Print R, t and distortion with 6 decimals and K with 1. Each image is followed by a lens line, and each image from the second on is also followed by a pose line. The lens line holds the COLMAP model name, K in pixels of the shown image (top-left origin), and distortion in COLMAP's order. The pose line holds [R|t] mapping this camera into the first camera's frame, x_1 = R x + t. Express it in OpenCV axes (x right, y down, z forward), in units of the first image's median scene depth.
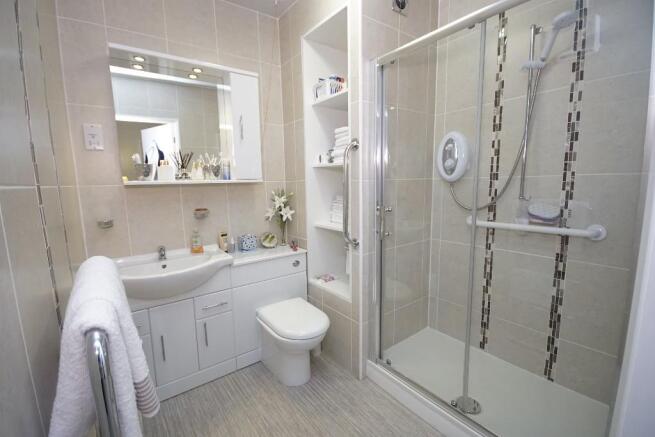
lens RADIAL K [[288.8, 0, 320.2], [0, 288.8, 221.4], [0, 0, 1]] dist [0.012745, -0.013026]
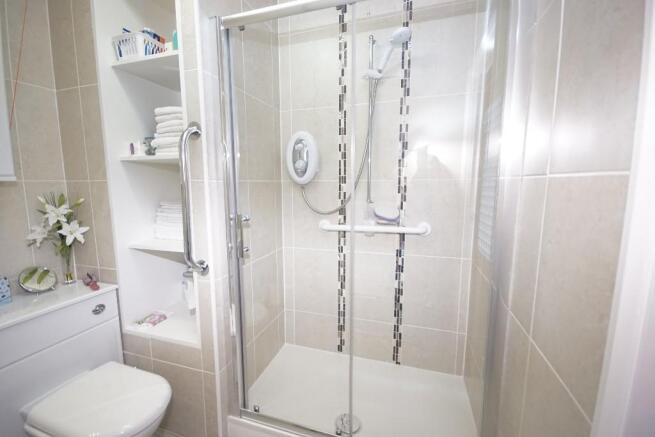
lens RADIAL K [[288.8, 0, 320.2], [0, 288.8, 221.4], [0, 0, 1]] dist [0.012745, -0.013026]
pose [[0.815001, -0.061182, 0.576221, -0.047553], [0.067597, 0.997659, 0.010321, -0.025068], [-0.575504, 0.030539, 0.817229, 0.215752]]
